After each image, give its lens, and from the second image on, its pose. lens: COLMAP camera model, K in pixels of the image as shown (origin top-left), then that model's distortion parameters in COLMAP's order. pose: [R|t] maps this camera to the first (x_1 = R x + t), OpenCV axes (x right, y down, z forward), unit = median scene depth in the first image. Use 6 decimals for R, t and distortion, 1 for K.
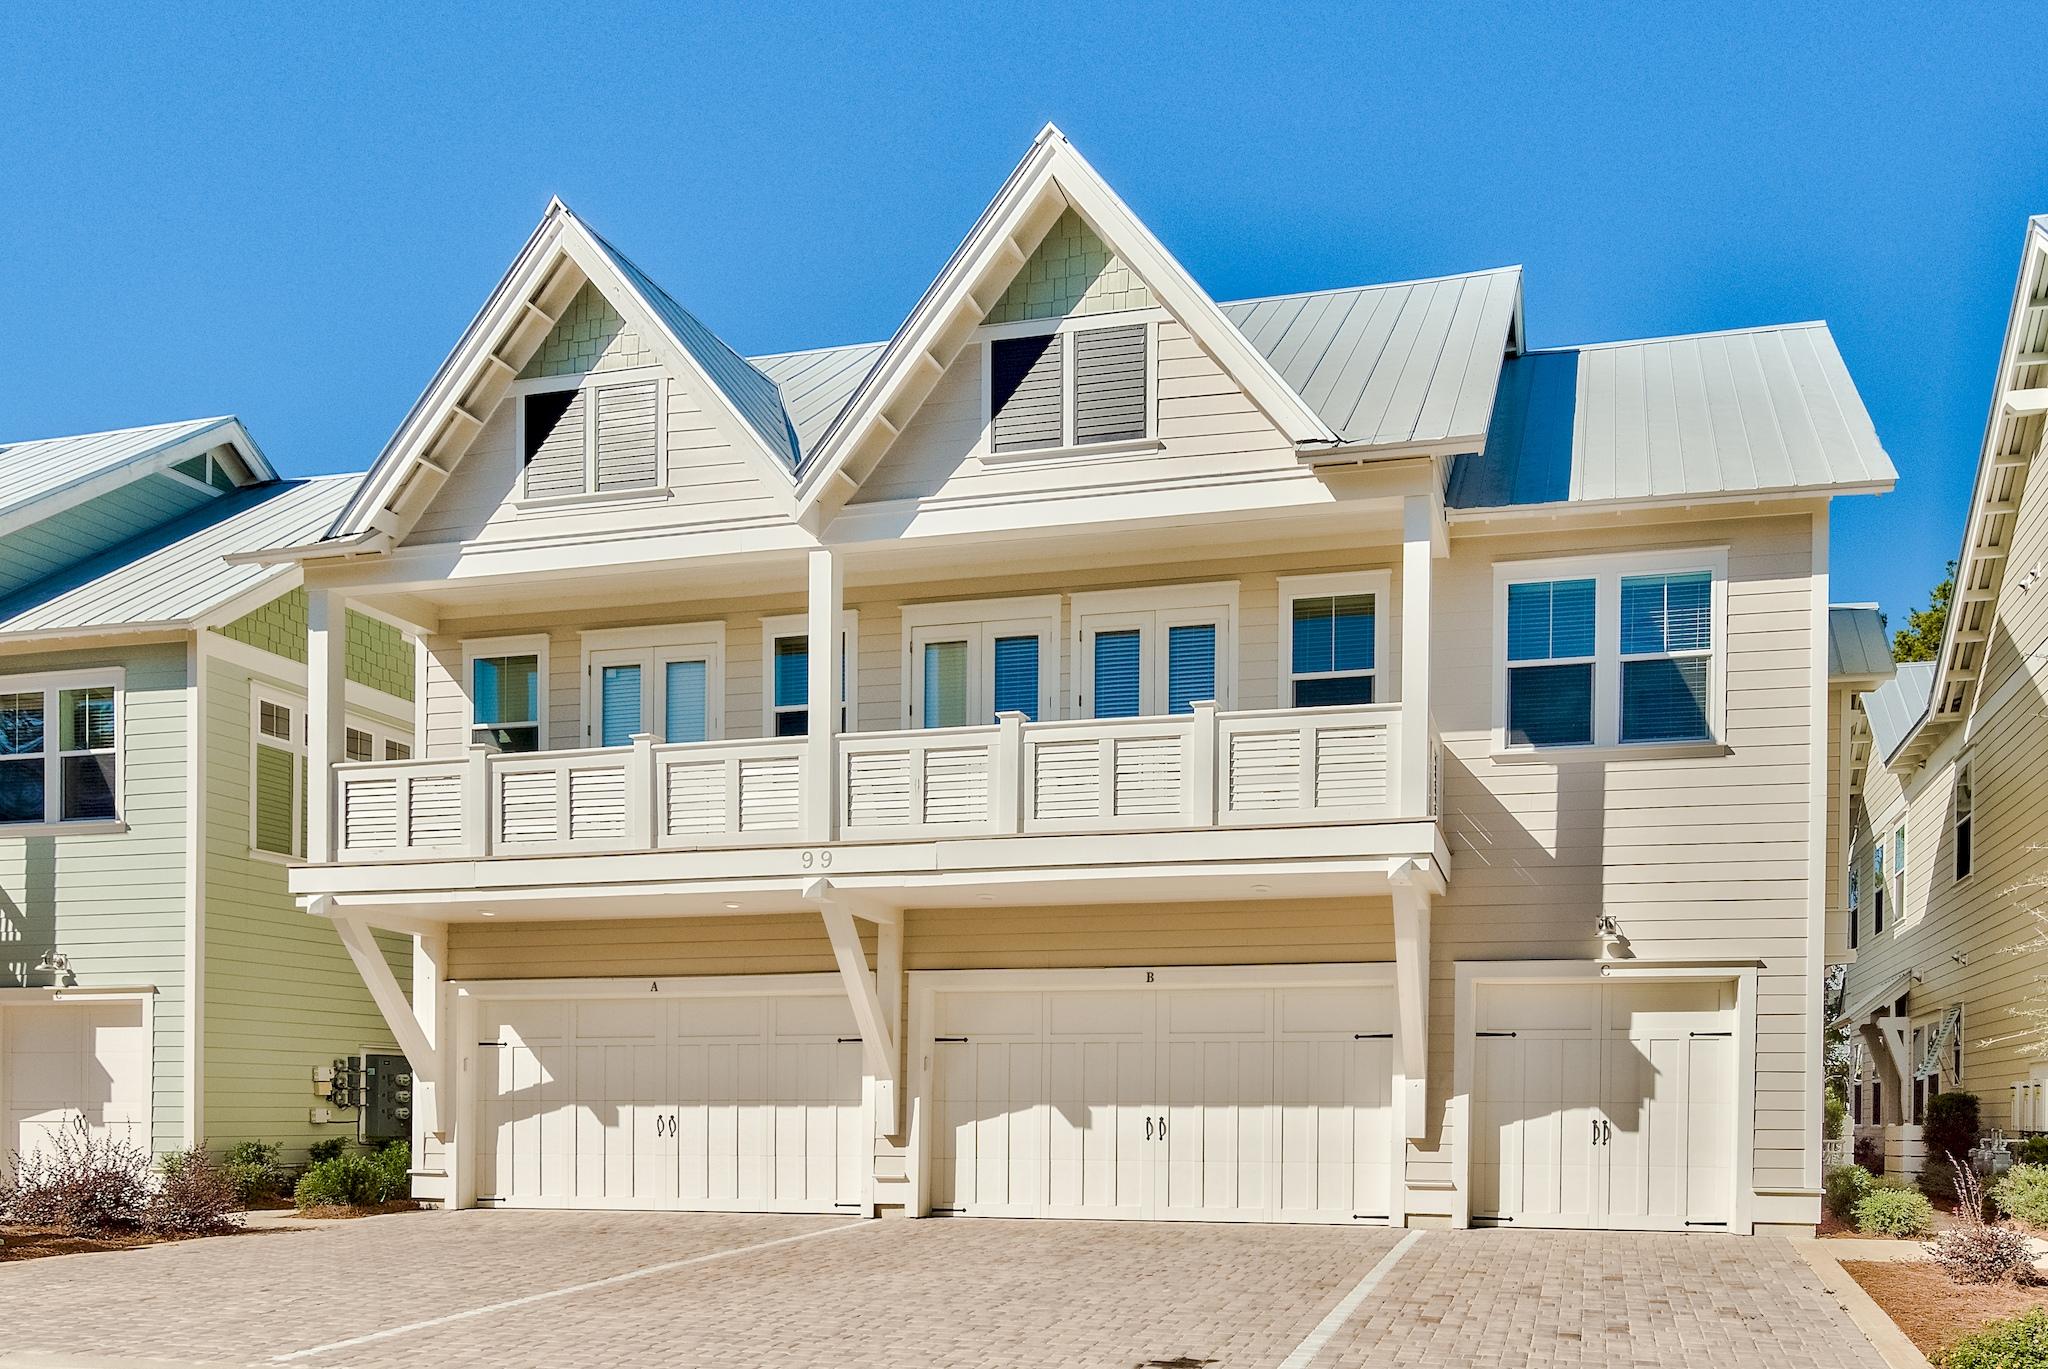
lens RADIAL K [[1192.1, 0, 1039.2], [0, 1192.1, 647.6], [0, 0, 1]] dist [0.000639, -0.000053]
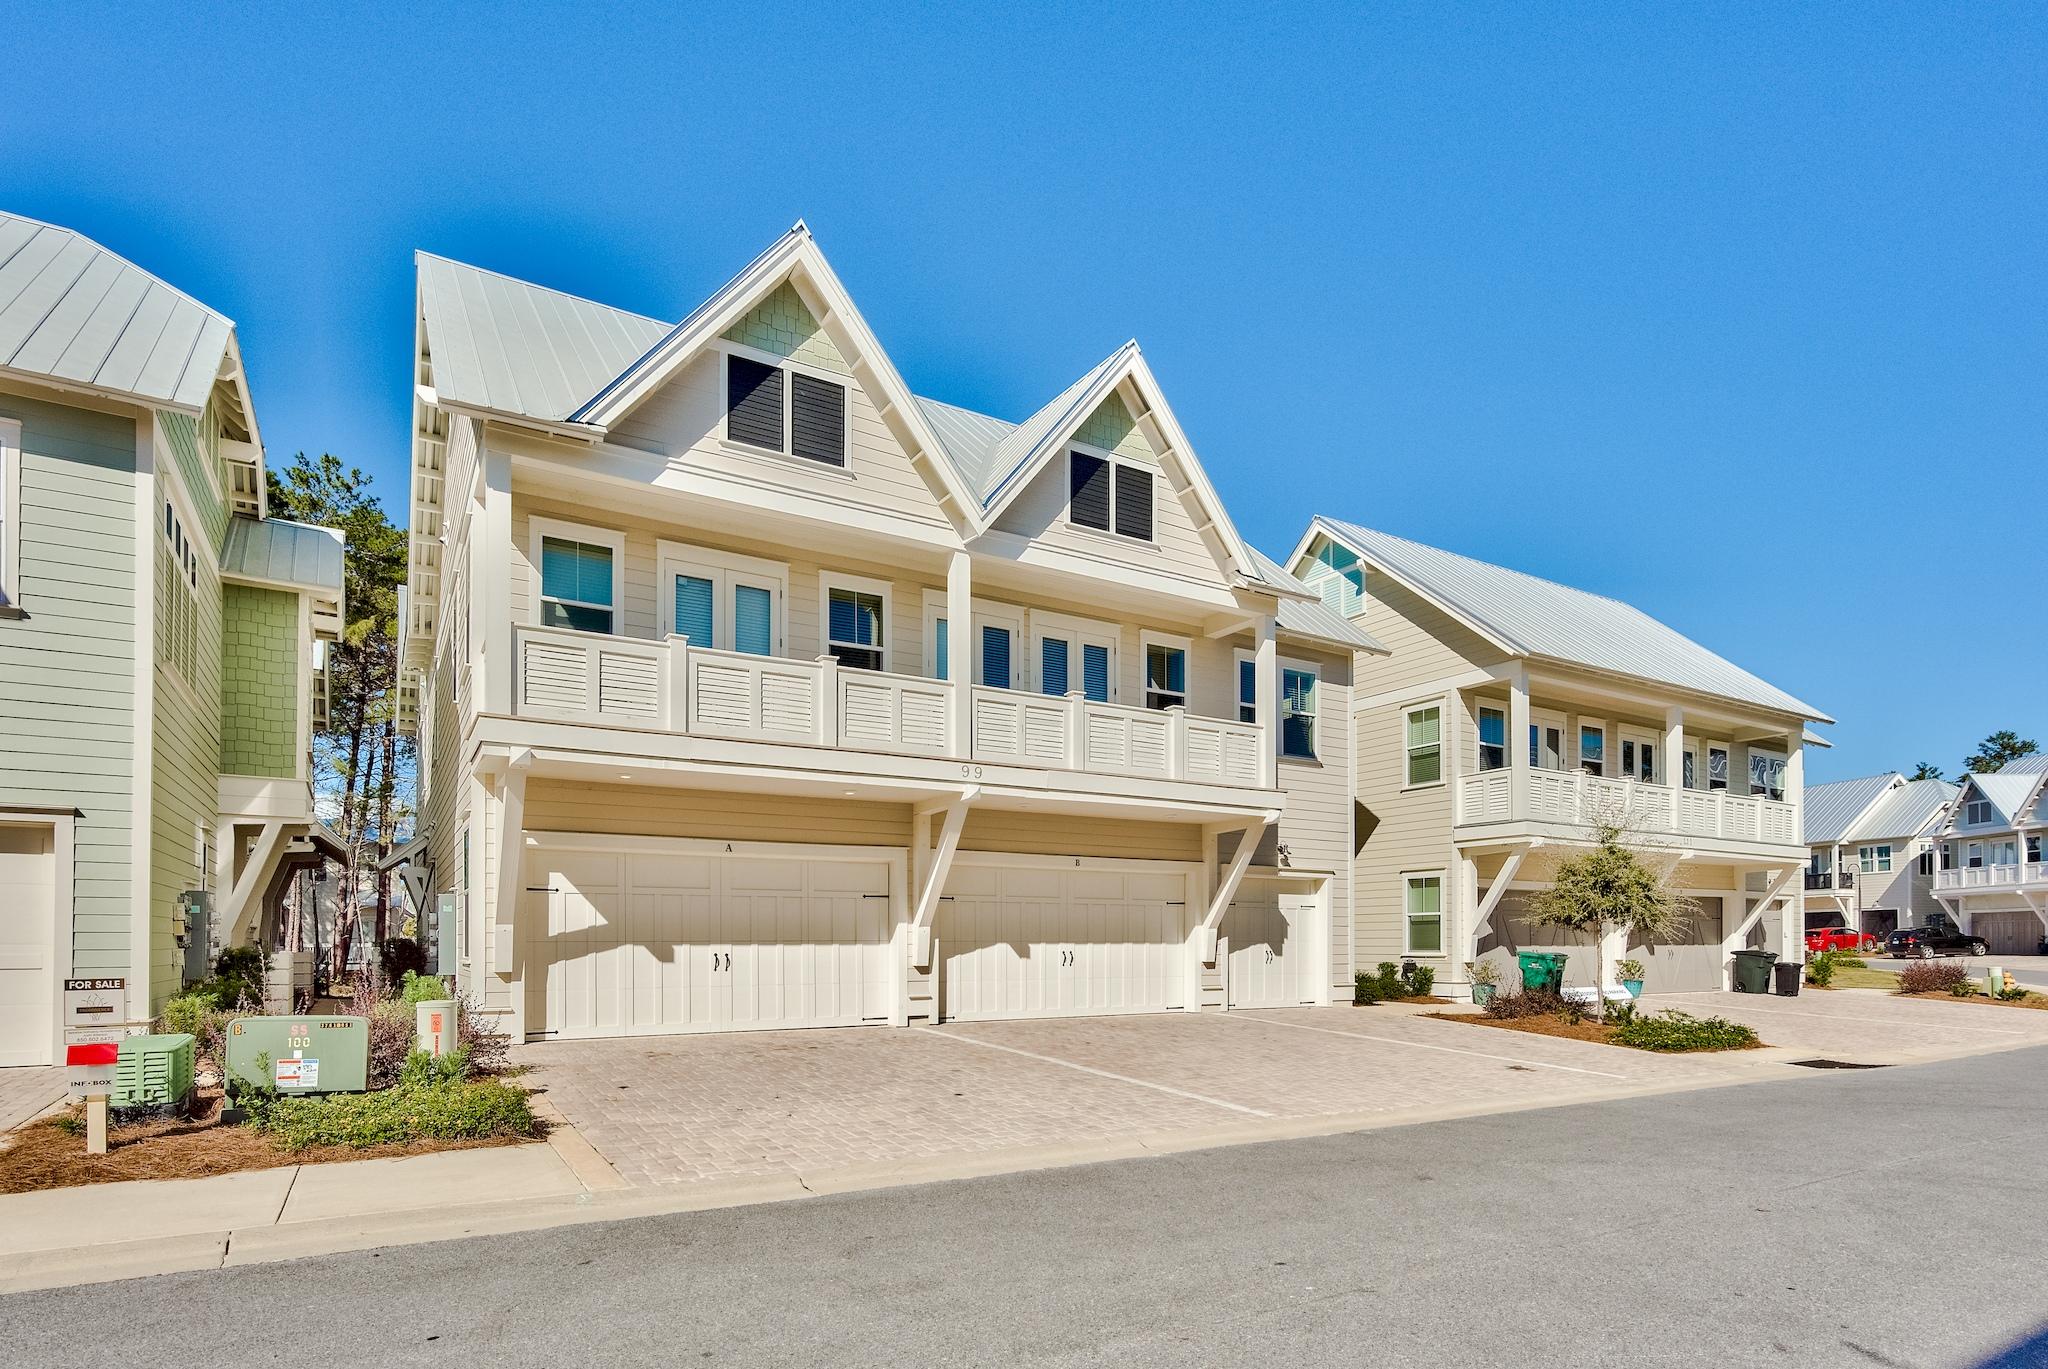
lens RADIAL K [[940.6, 0, 870.6], [0, 940.6, 526.9], [0, 0, 1]] dist [0.001154, 0.000140]
pose [[0.771906, 0.253008, 0.583221, -0.962658], [-0.224602, 0.966767, -0.122129, 0.053663], [-0.594739, -0.036721, 0.803080, 0.154268]]
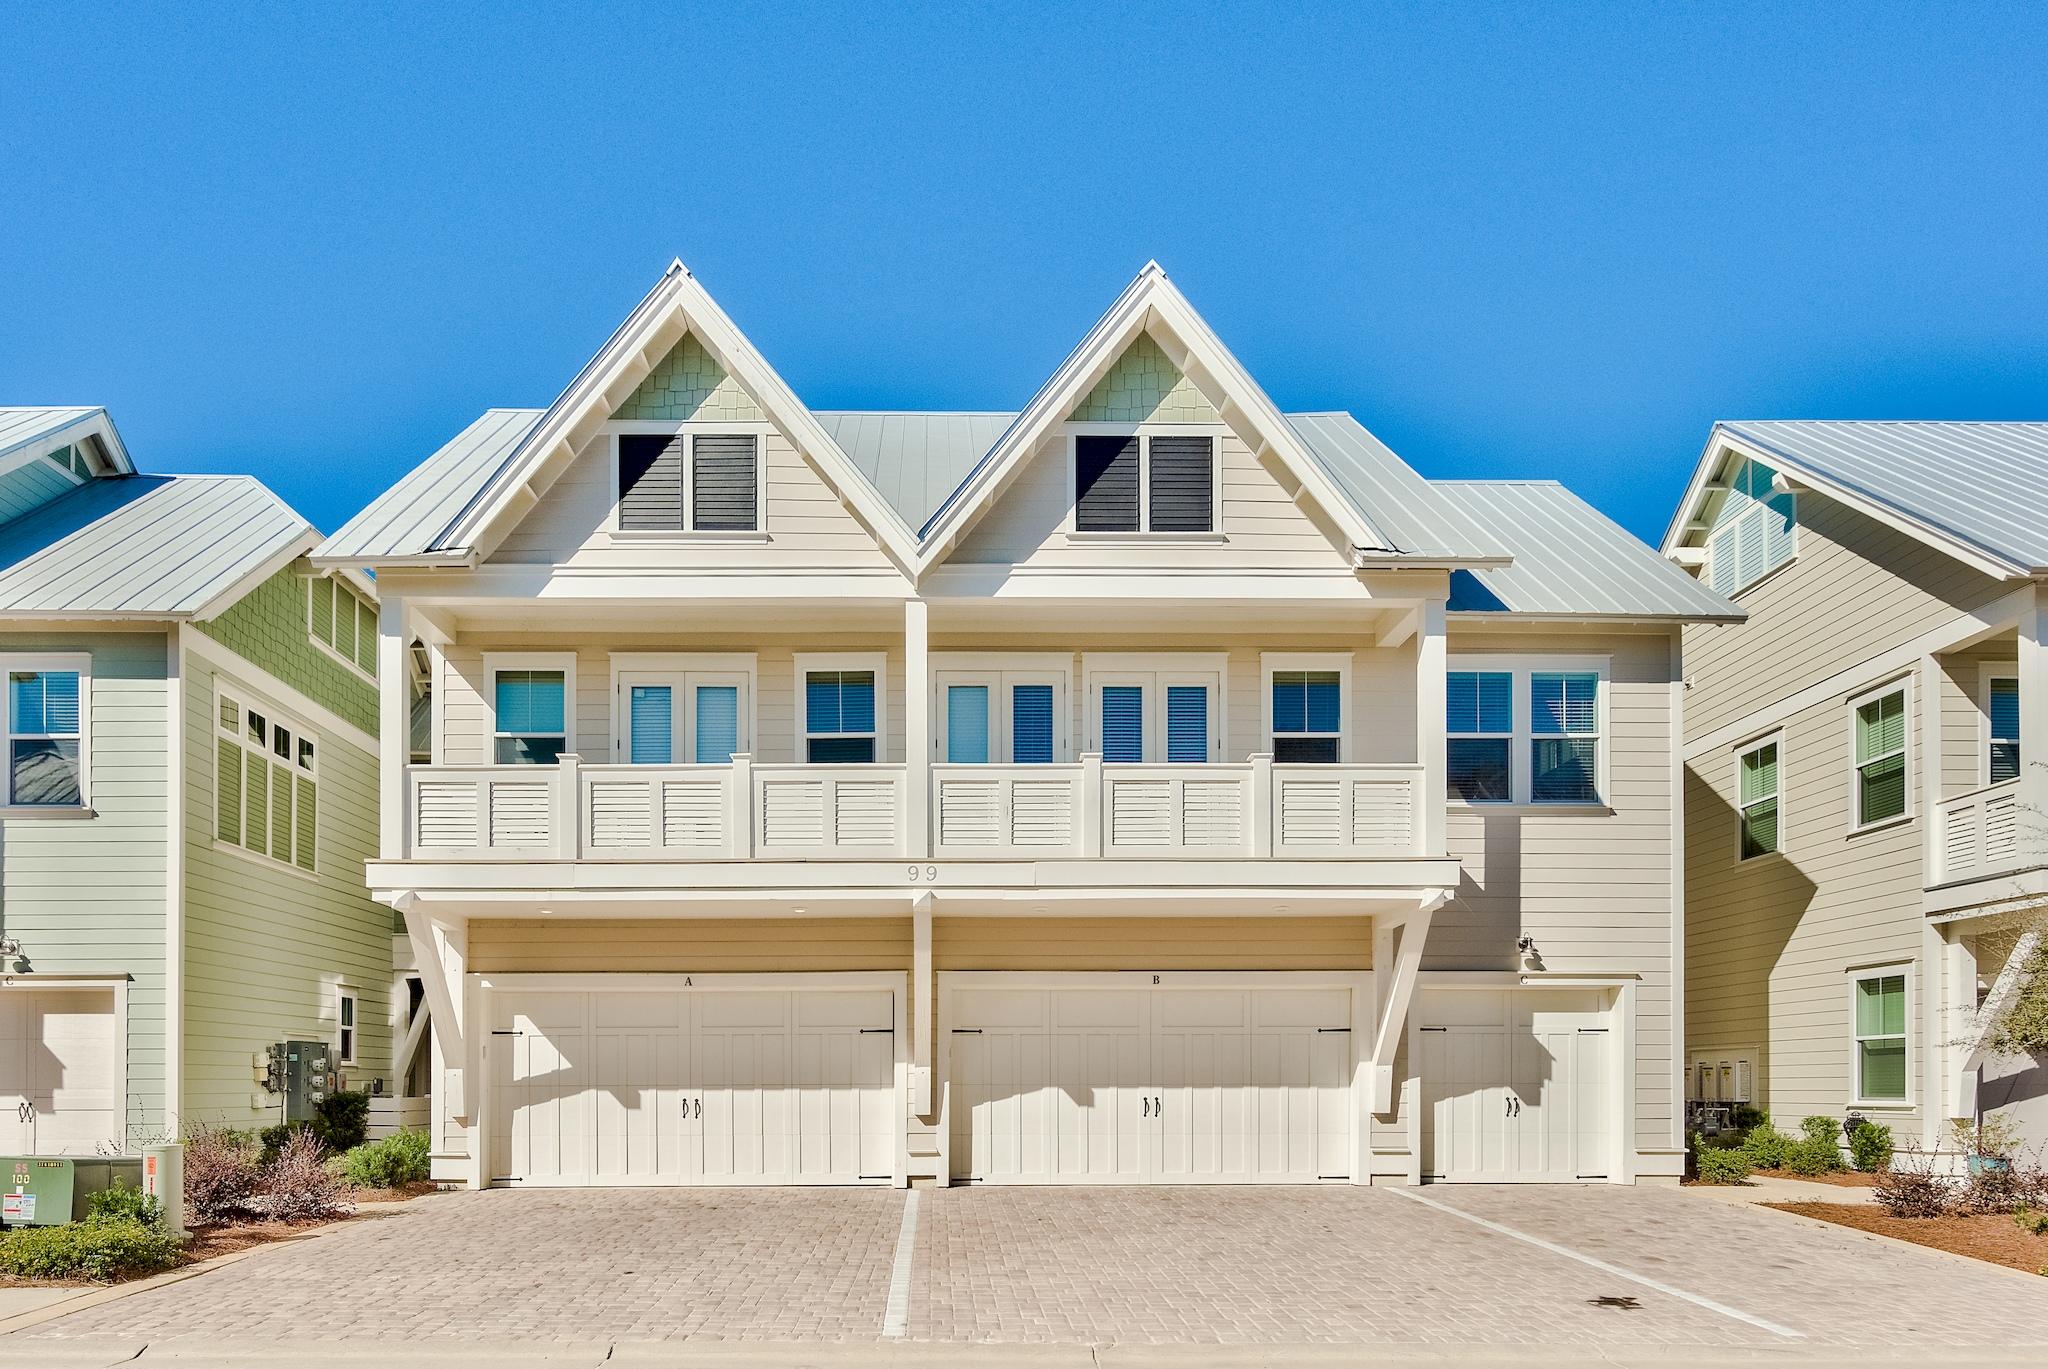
lens RADIAL K [[1017.8, 0, 1024.0], [0, 1017.8, 684.5], [0, 0, 1]] dist [0.001830, -0.000906]
pose [[0.980386, 0.067045, 0.185335, -0.235877], [-0.065691, 0.997749, -0.013444, 0.003888], [-0.185819, 0.001006, 0.982583, 0.022000]]
